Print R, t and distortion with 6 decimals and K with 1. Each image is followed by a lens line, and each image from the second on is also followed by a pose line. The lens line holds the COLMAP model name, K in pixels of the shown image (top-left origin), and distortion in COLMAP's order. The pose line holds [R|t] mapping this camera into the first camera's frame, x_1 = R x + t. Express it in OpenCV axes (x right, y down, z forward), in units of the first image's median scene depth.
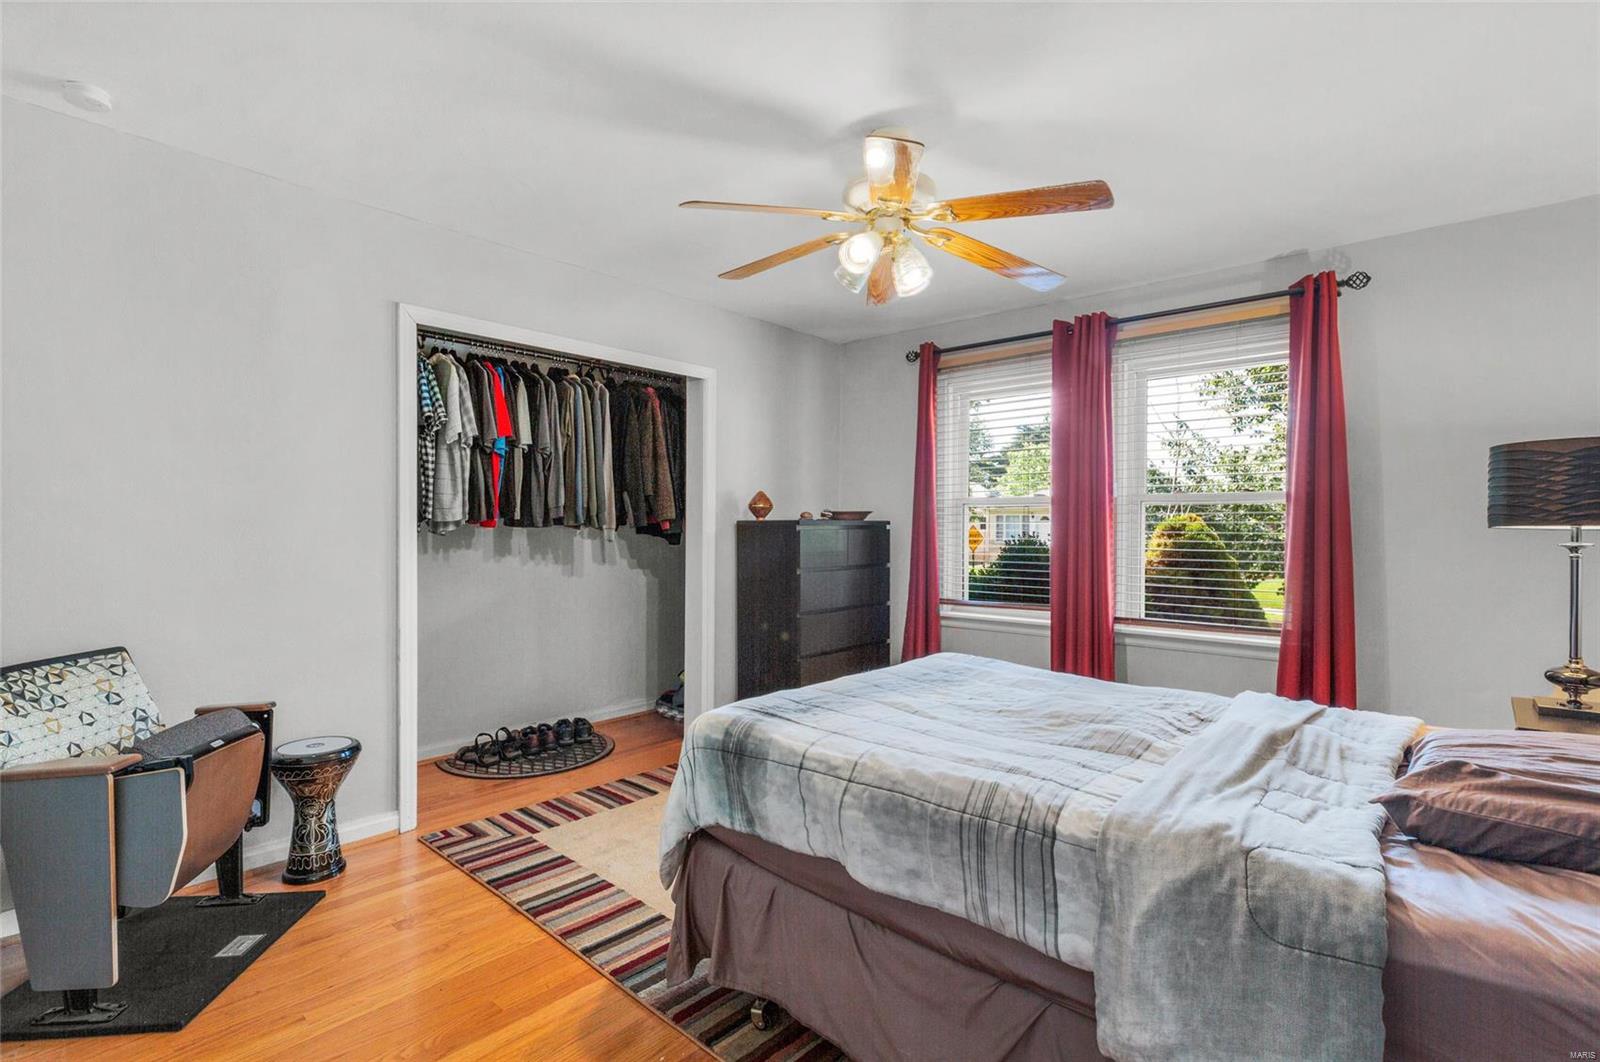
lens RADIAL K [[760.0, 0, 800.0], [0, 760.0, 531.0], [0, 0, 1]] dist [0.002341, 0.000409]
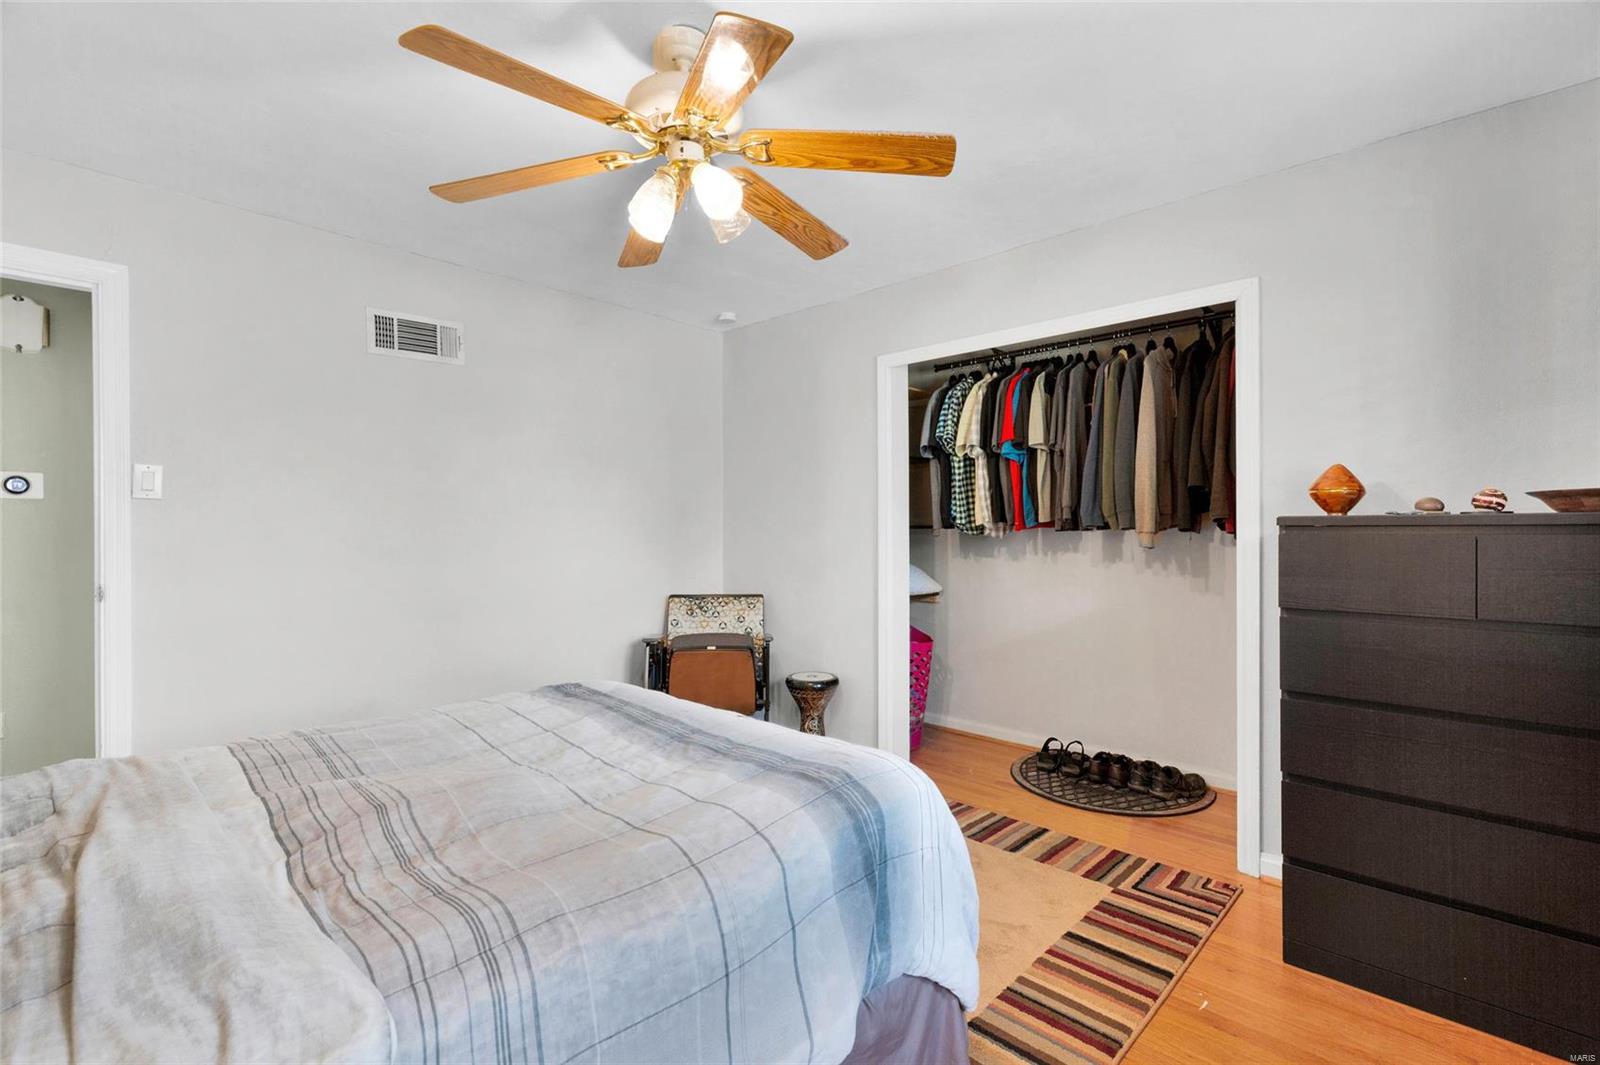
lens RADIAL K [[726.7, 0, 800.0], [0, 726.7, 532.5], [0, 0, 1]] dist [0.004312, 0.000775]
pose [[-0.045007, 0.001523, -0.998986, 0.537837], [-0.003705, 0.999992, 0.001691, -0.003119], [0.998980, 0.003777, -0.045001, 0.699276]]
